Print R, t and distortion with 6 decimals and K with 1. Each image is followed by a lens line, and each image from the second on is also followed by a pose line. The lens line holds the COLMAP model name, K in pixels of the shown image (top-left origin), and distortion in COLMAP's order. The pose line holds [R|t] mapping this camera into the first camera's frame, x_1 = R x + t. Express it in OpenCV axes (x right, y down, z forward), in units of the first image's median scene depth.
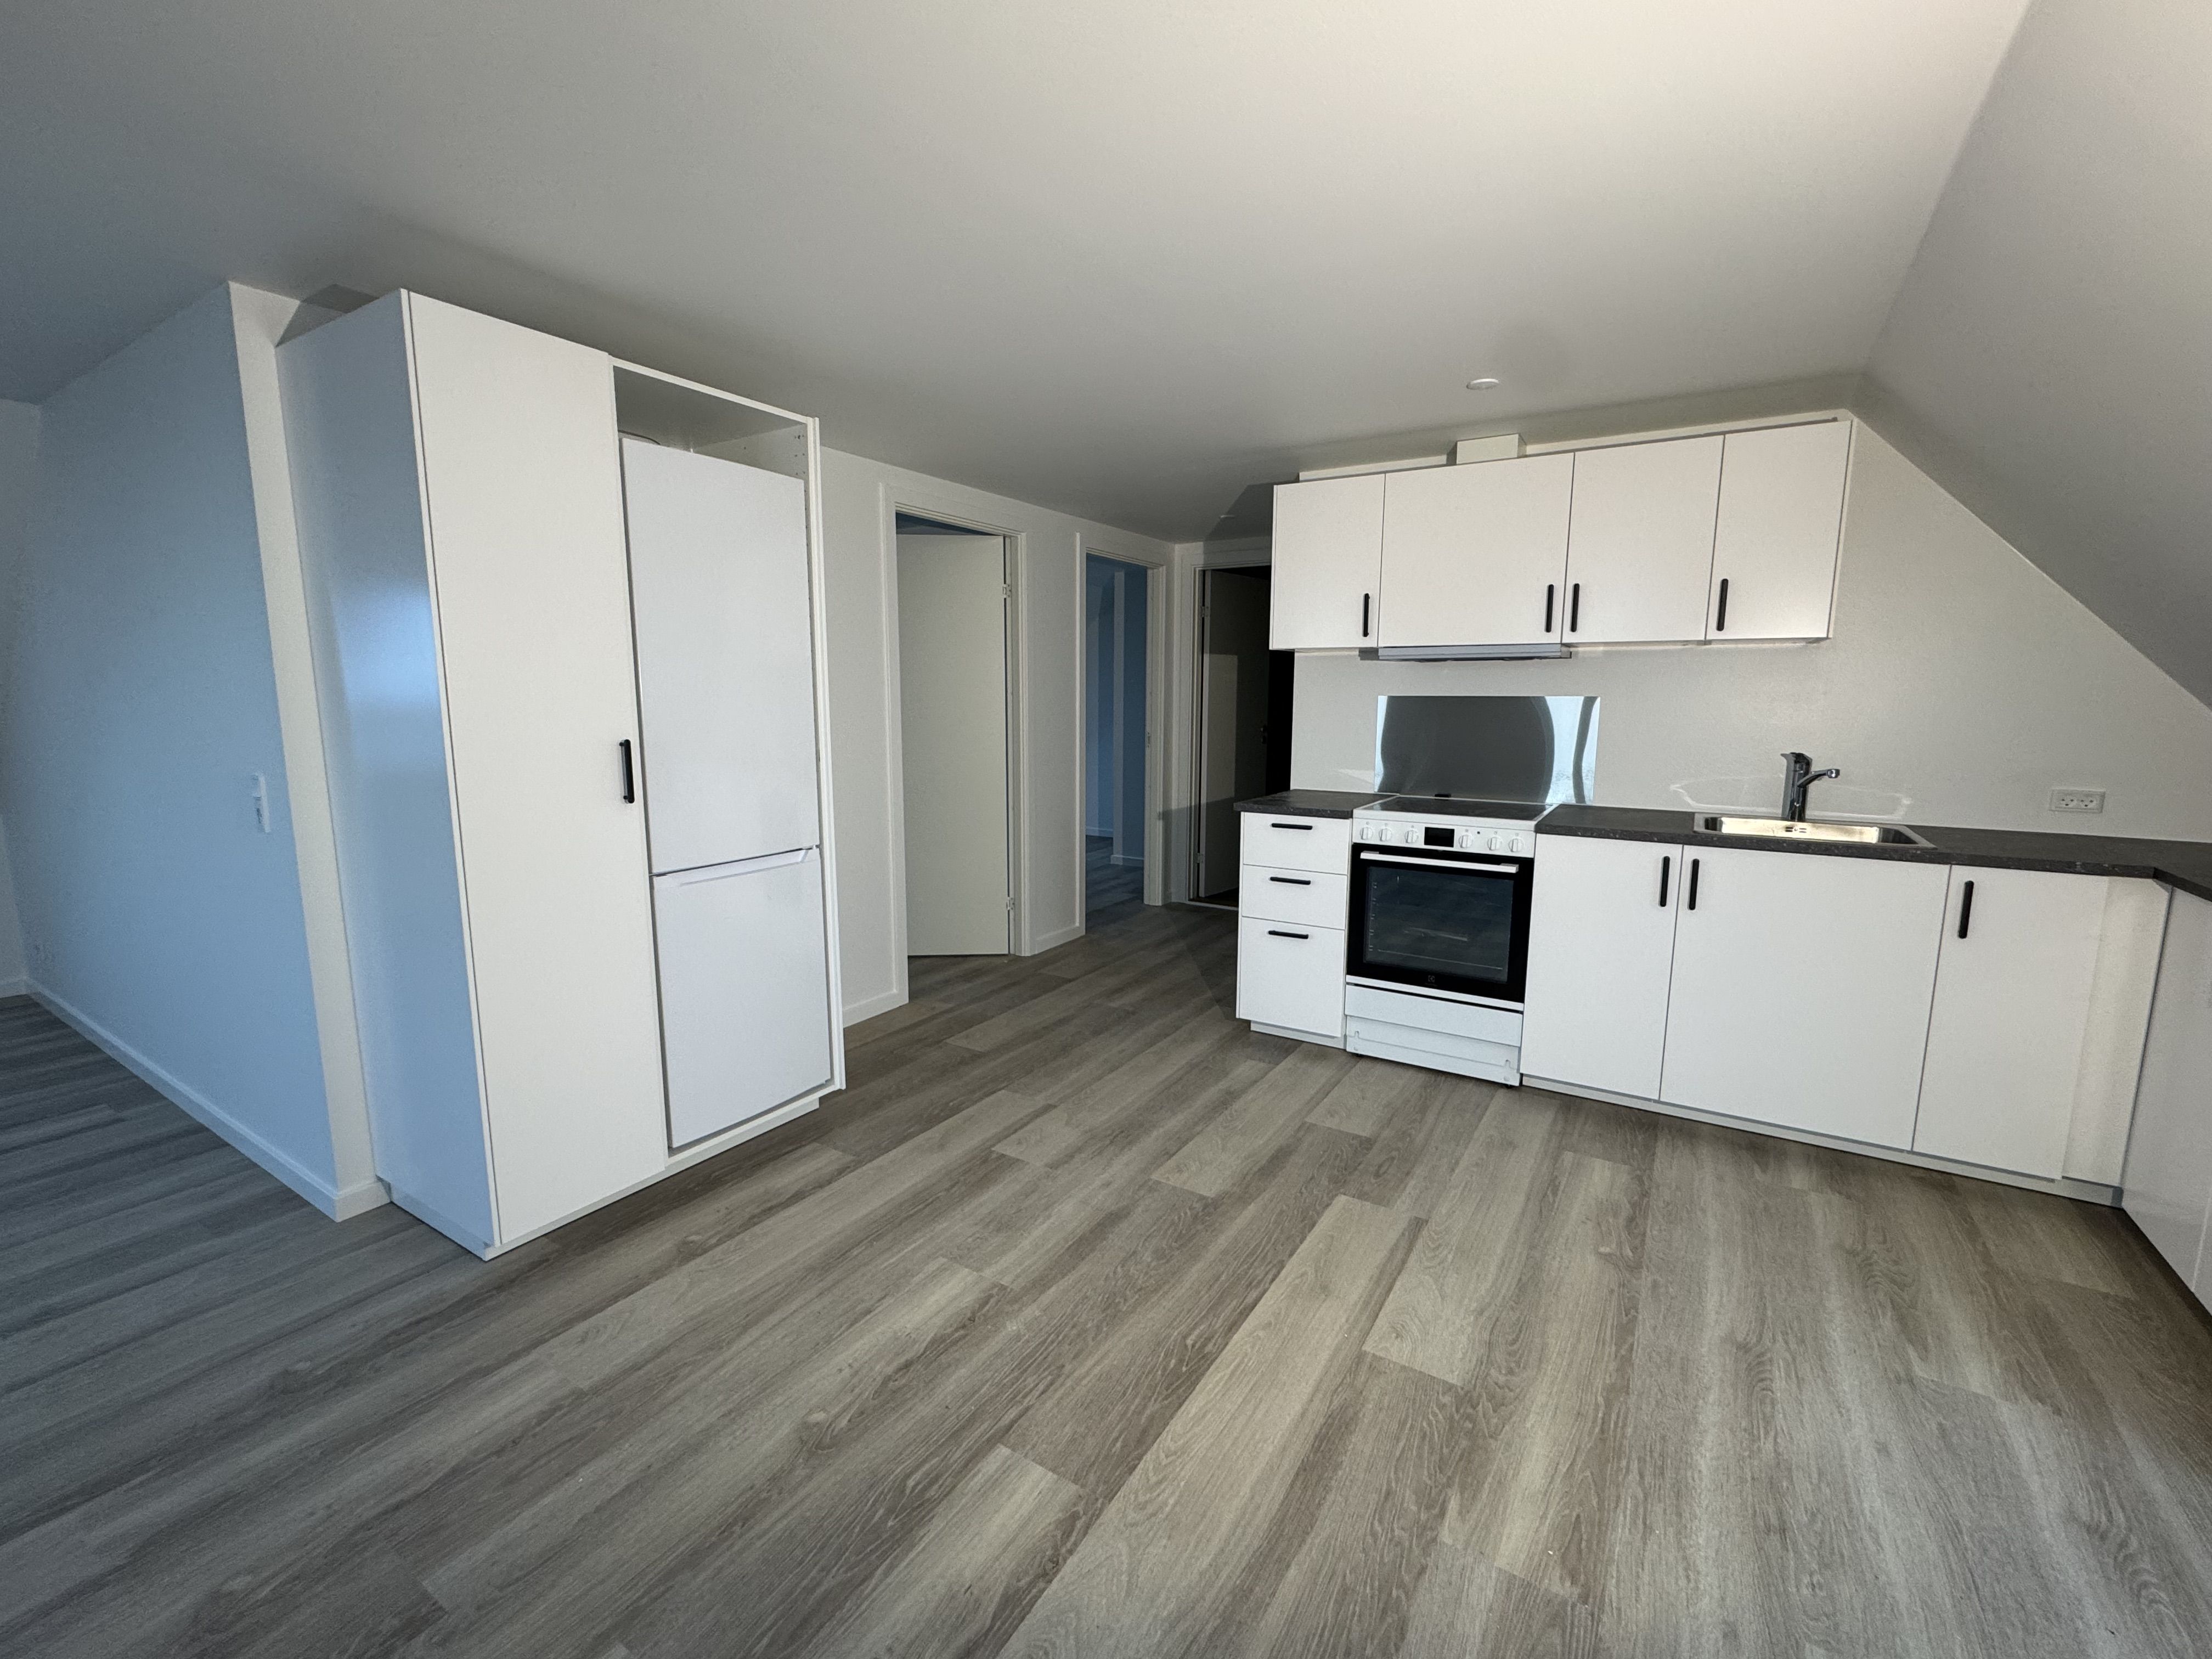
lens RADIAL K [[942.5, 0, 1106.1], [0, 942.5, 832.9], [0, 0, 1]] dist [-0.003787, 0.000235]
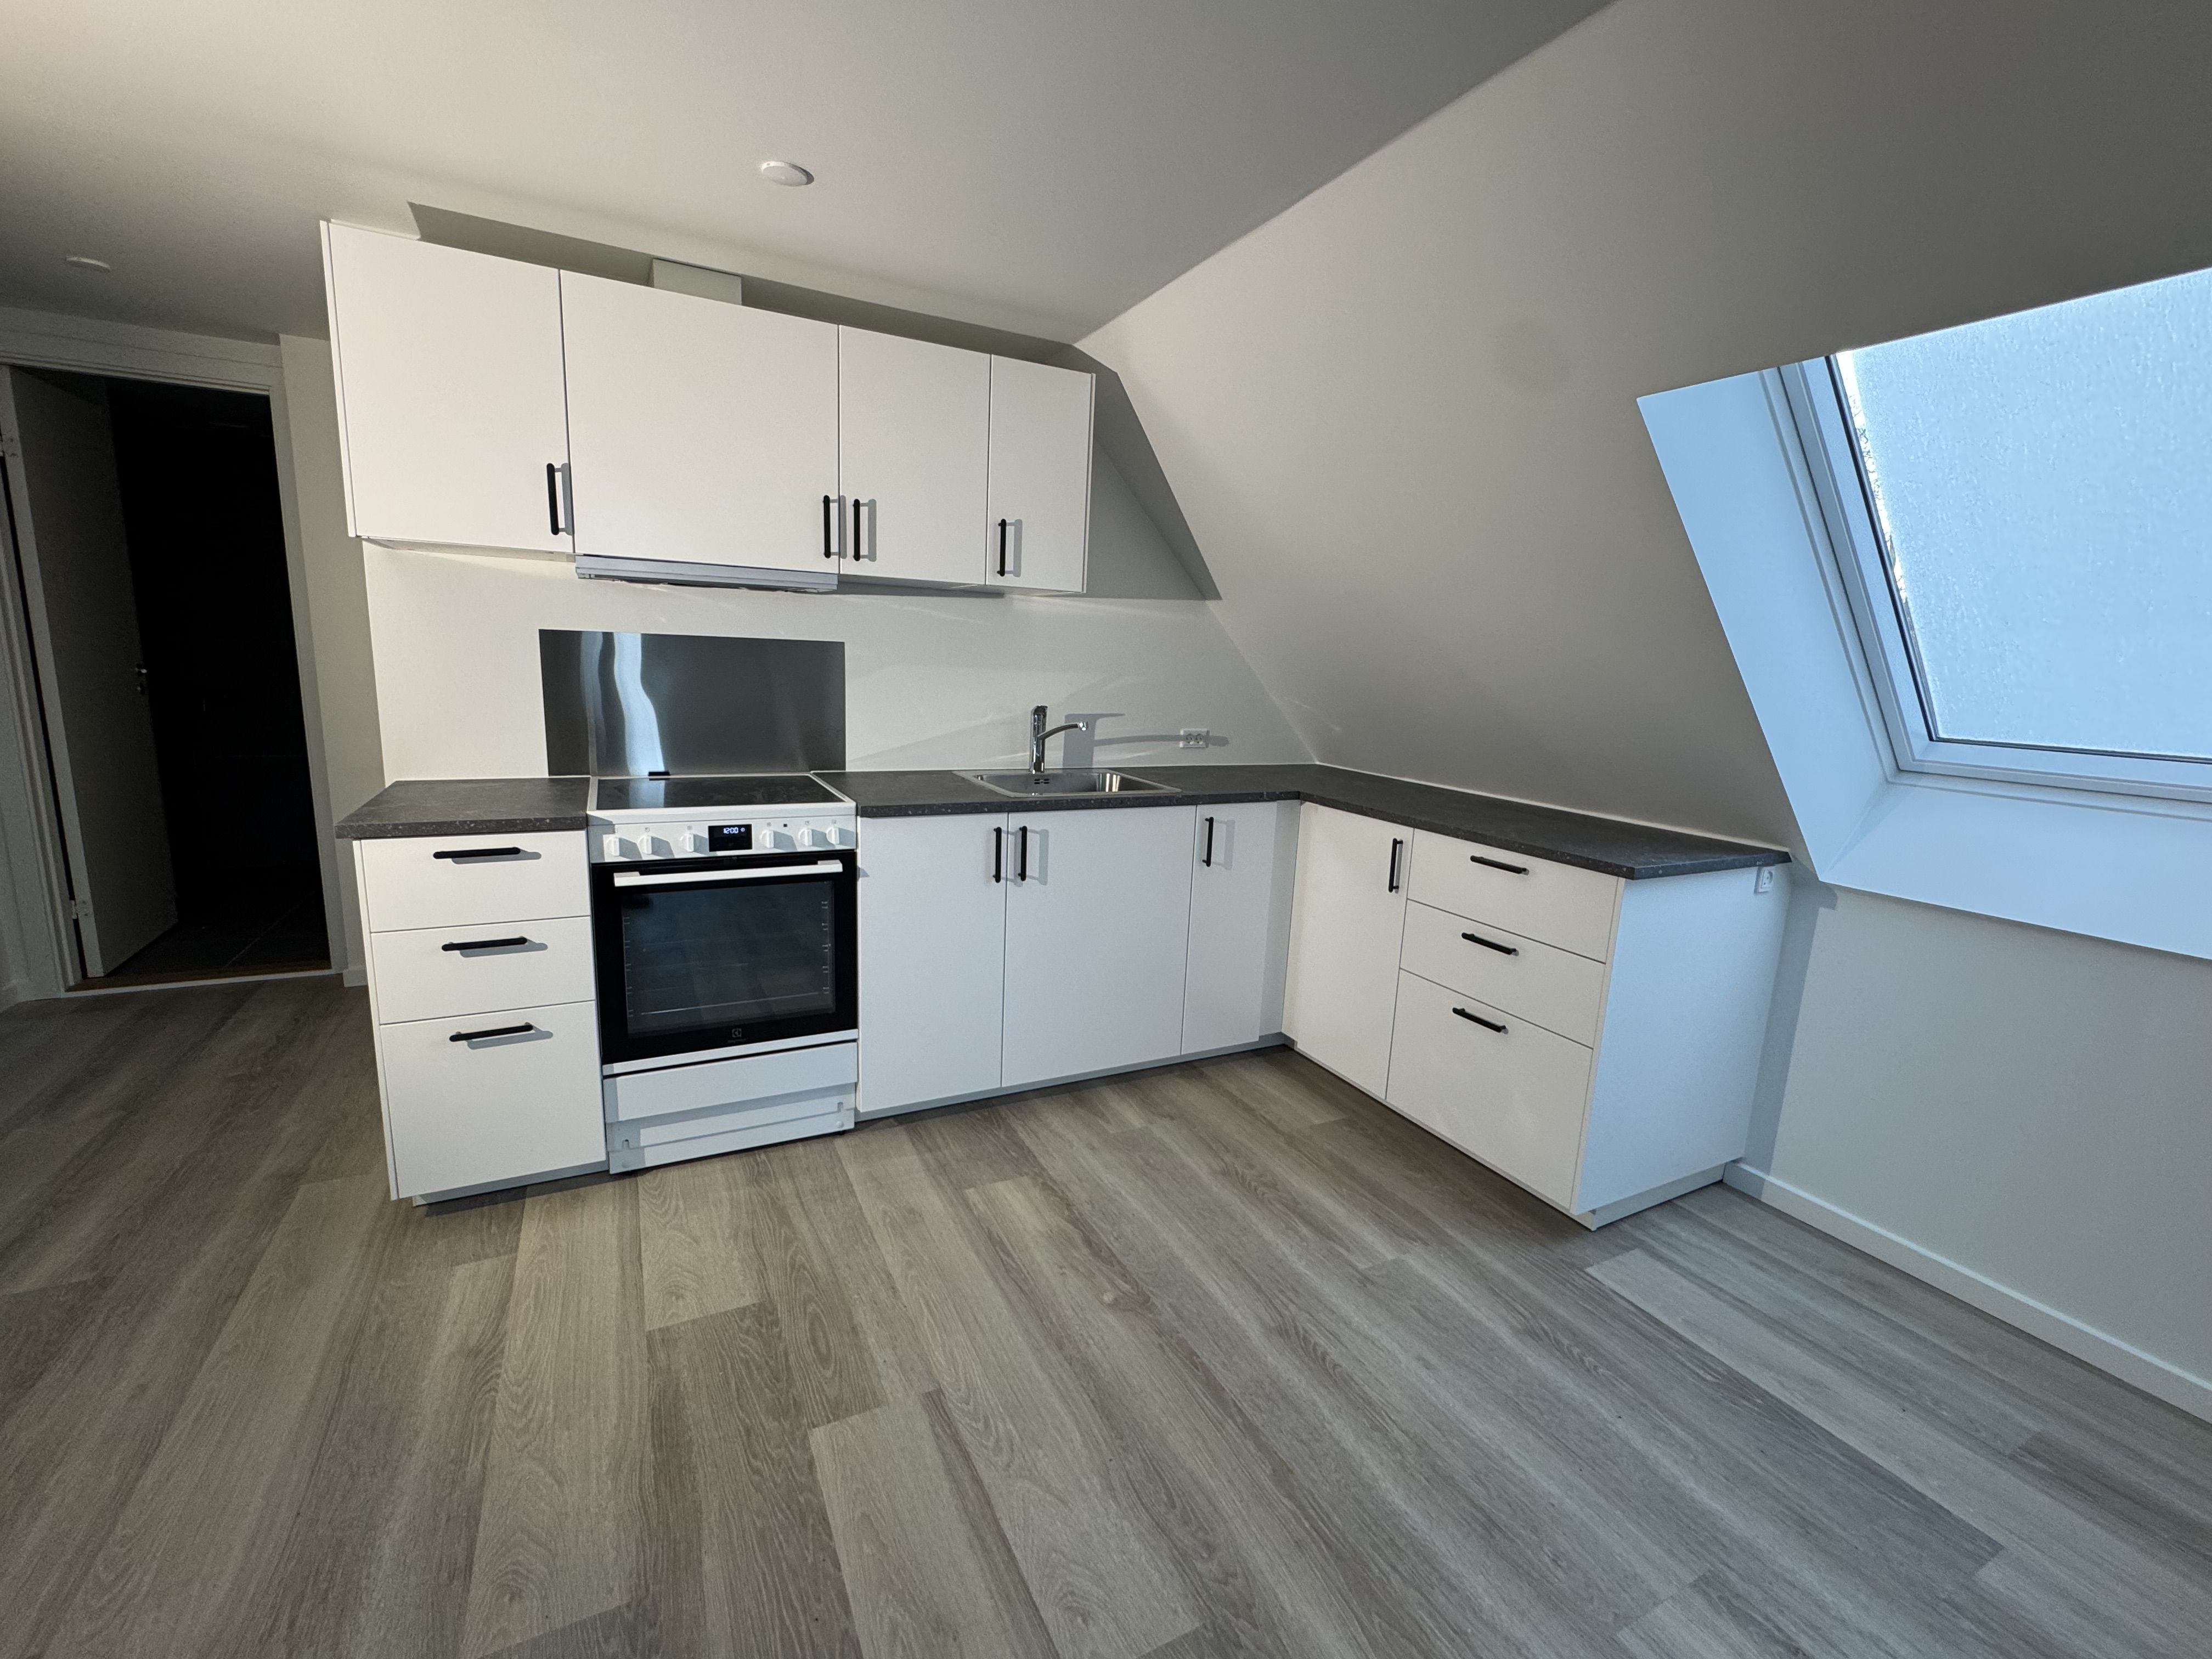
lens RADIAL K [[942.5, 0, 1106.1], [0, 942.5, 832.9], [0, 0, 1]] dist [-0.003787, 0.000235]
pose [[0.506286, -0.141970, 0.850599, -0.111488], [0.083295, 0.989794, 0.115625, -0.060865], [-0.858334, 0.012311, 0.512944, 0.415568]]
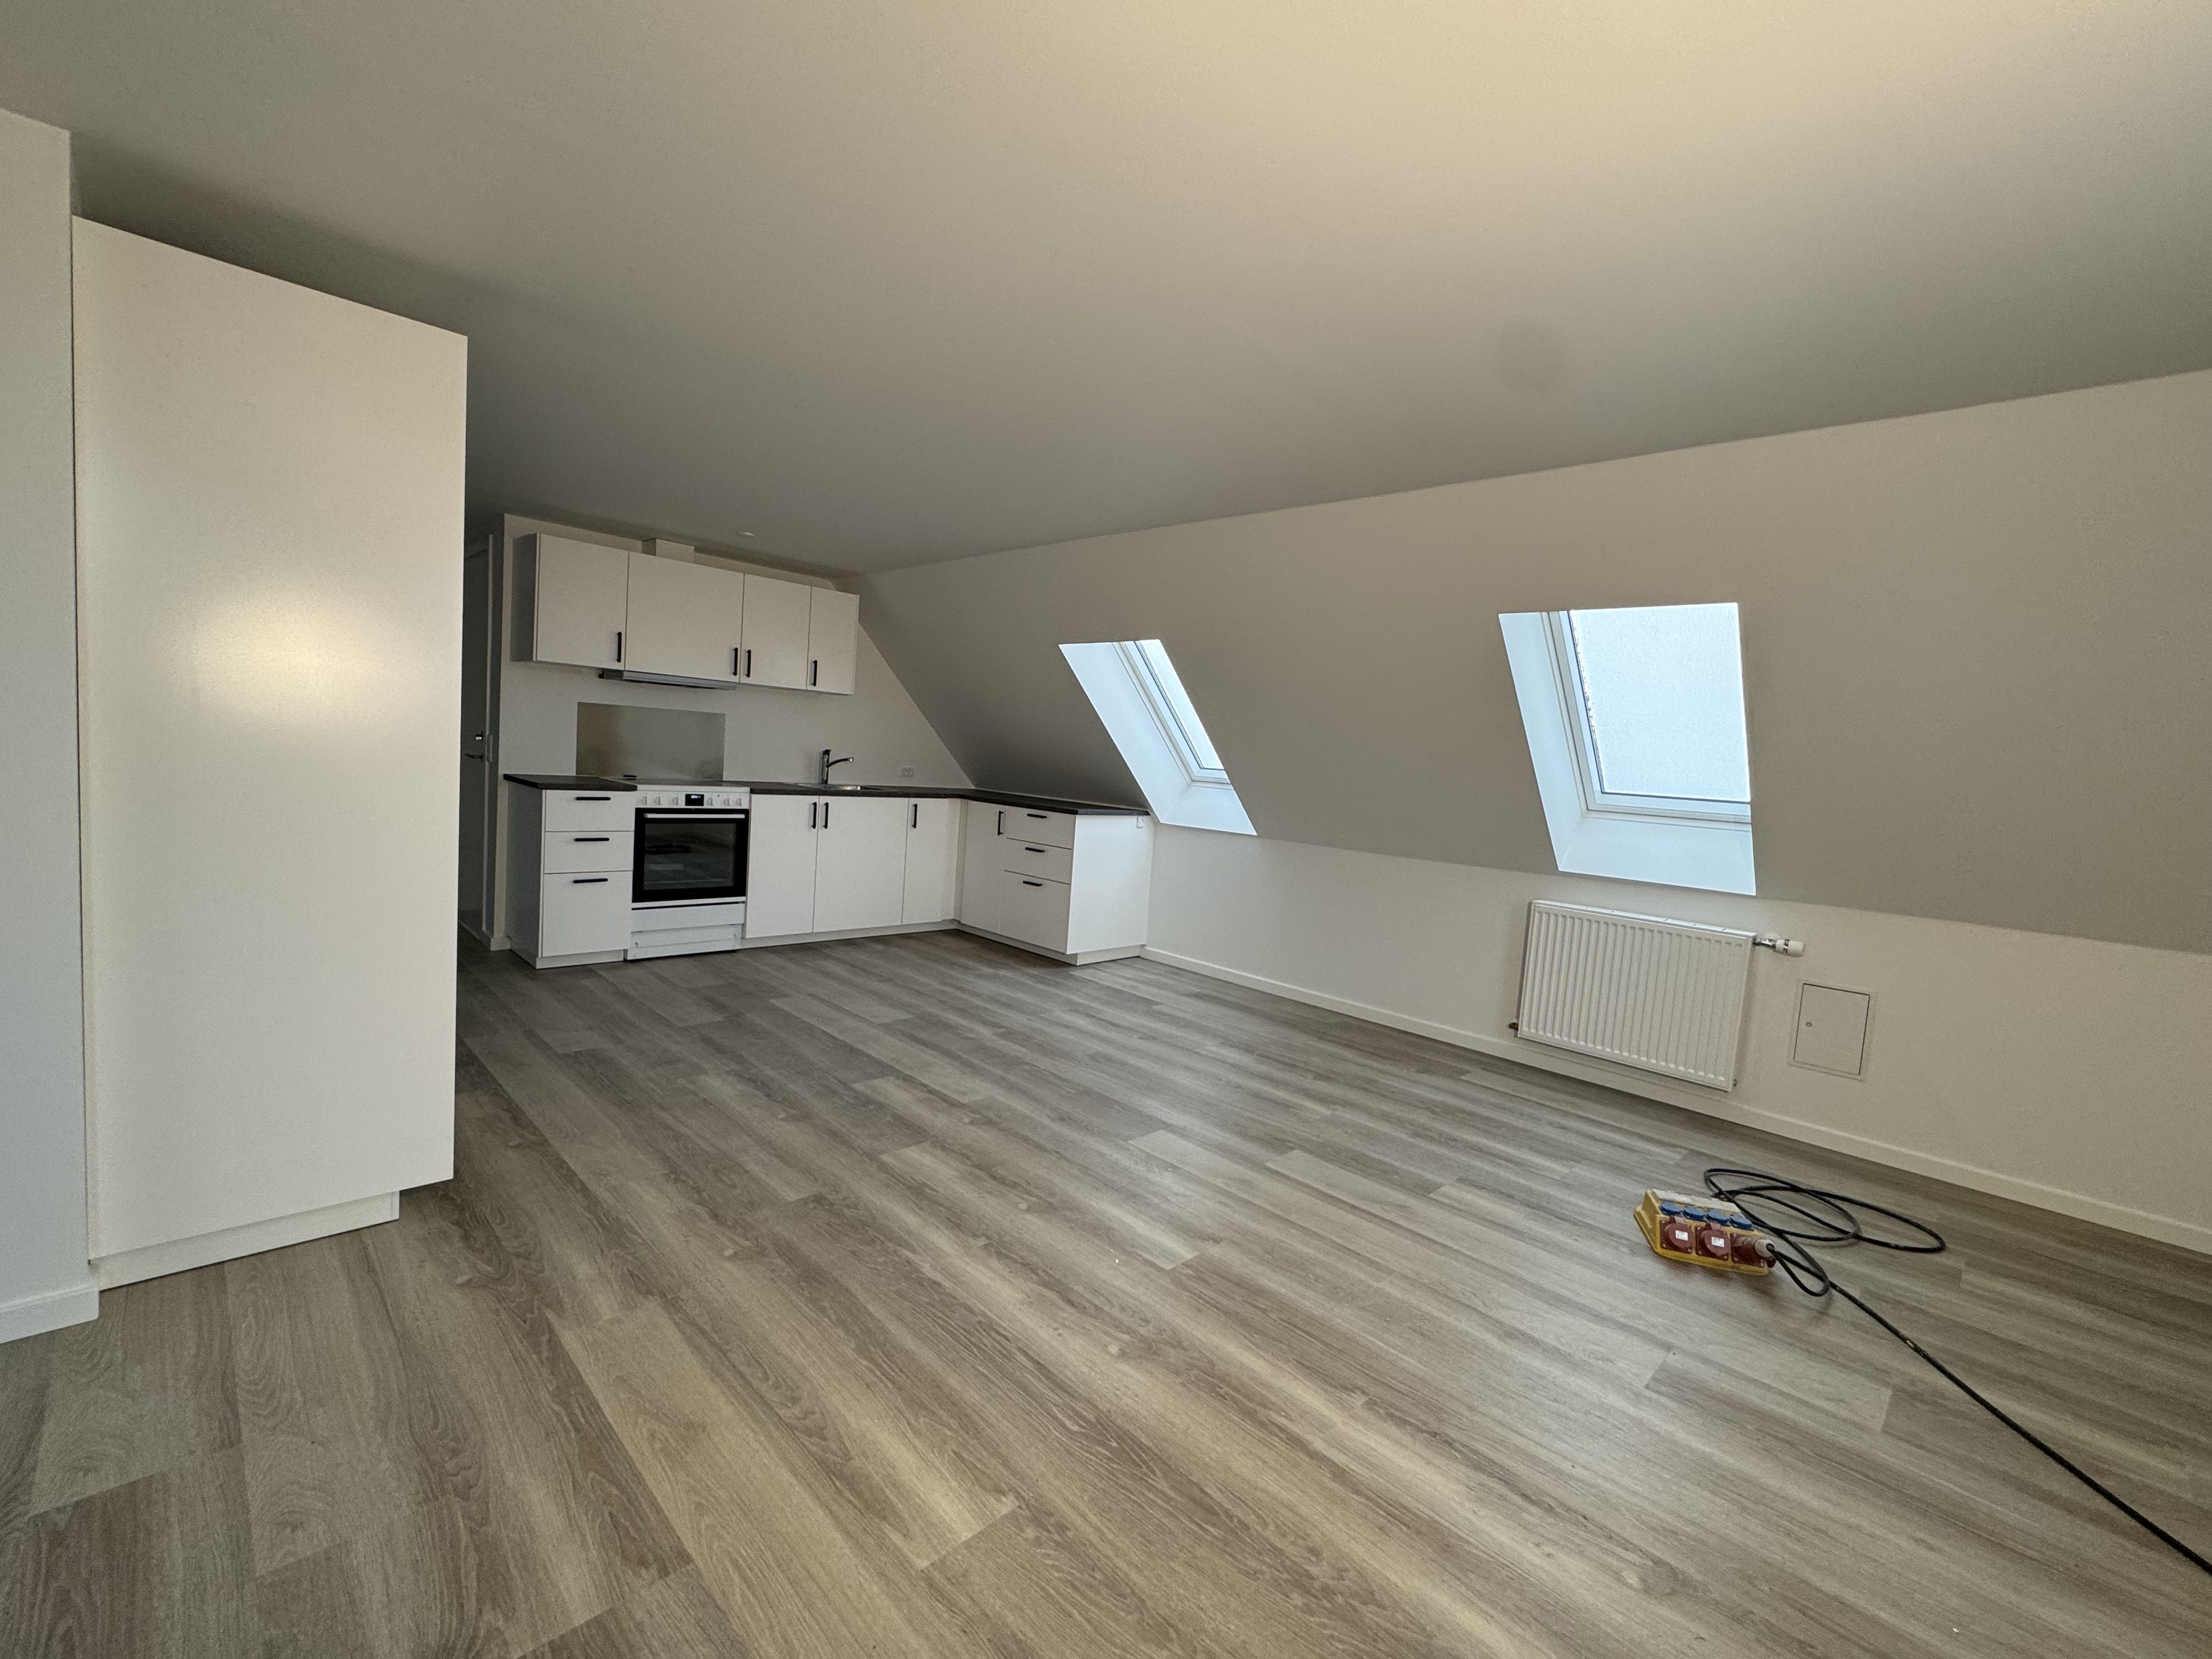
lens RADIAL K [[942.5, 0, 1106.1], [0, 942.5, 832.9], [0, 0, 1]] dist [-0.003787, 0.000235]
pose [[0.223598, -0.069101, 0.972229, -1.065967], [0.070016, 0.996045, 0.054692, 0.022154], [-0.972163, 0.055843, 0.227552, -0.013718]]
